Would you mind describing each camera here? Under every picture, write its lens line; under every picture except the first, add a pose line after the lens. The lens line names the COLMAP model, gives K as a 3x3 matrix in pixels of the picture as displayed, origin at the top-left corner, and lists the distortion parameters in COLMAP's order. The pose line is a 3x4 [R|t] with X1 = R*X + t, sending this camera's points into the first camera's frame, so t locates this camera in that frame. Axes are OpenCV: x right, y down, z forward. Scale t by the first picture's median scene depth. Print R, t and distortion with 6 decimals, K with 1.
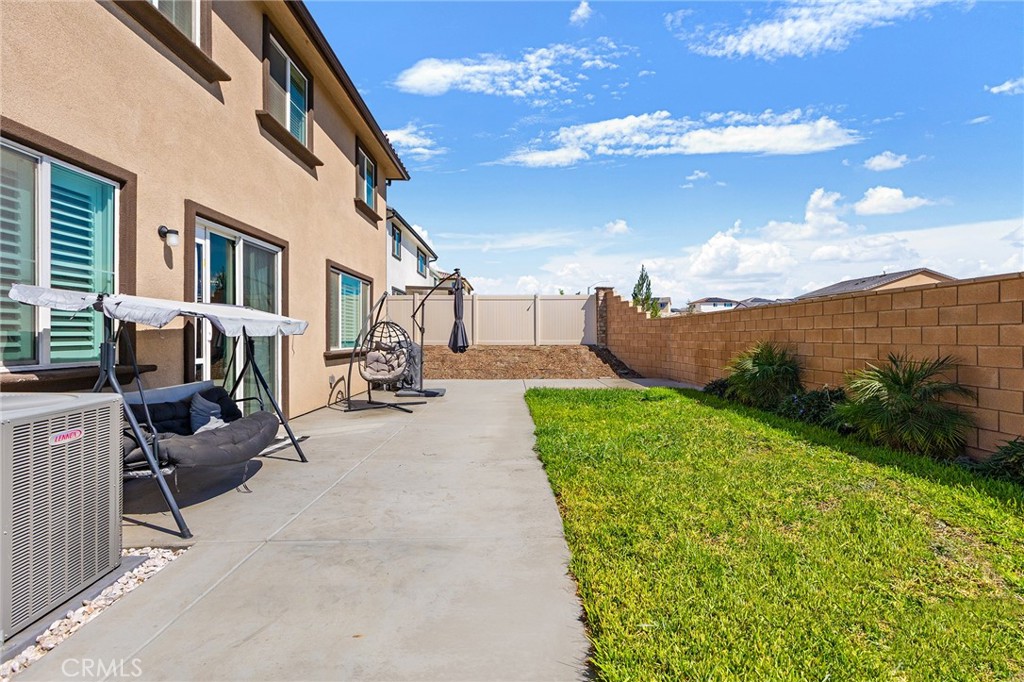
lens RADIAL K [[462.9, 0, 513.0], [0, 462.9, 337.6], [0, 0, 1]] dist [0.001258, -0.001561]
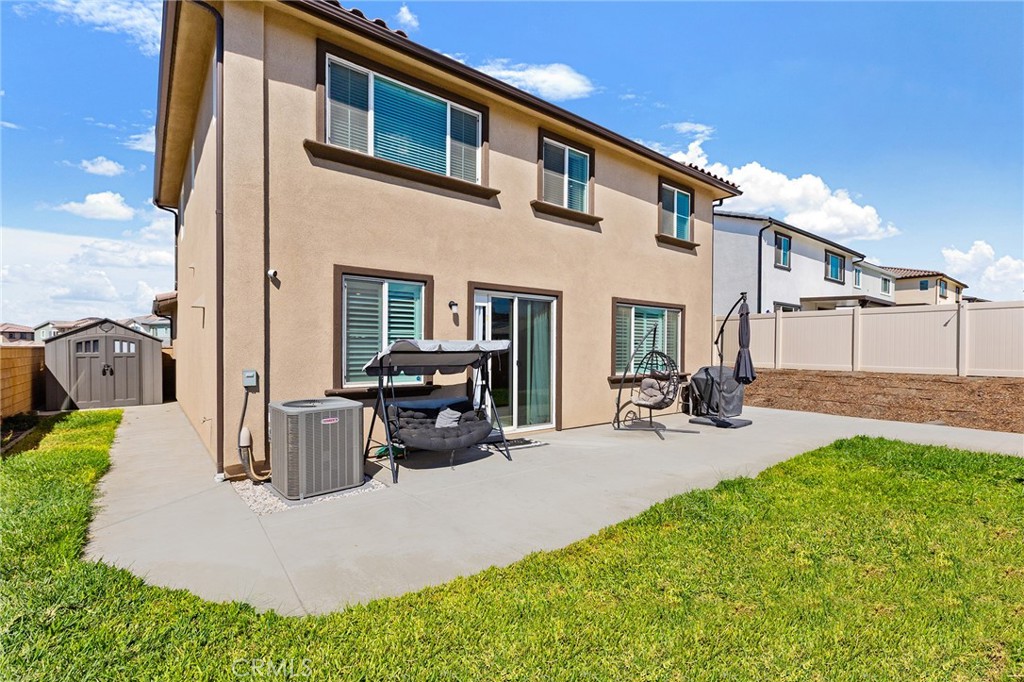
lens RADIAL K [[462.9, 0, 510.7], [0, 462.9, 351.3], [0, 0, 1]] dist [0.001258, -0.001561]
pose [[0.602156, 0.011111, -0.798301, 0.466042], [-0.006461, 0.999938, 0.009044, -0.051169], [0.798352, -0.000288, 0.602190, 0.110311]]
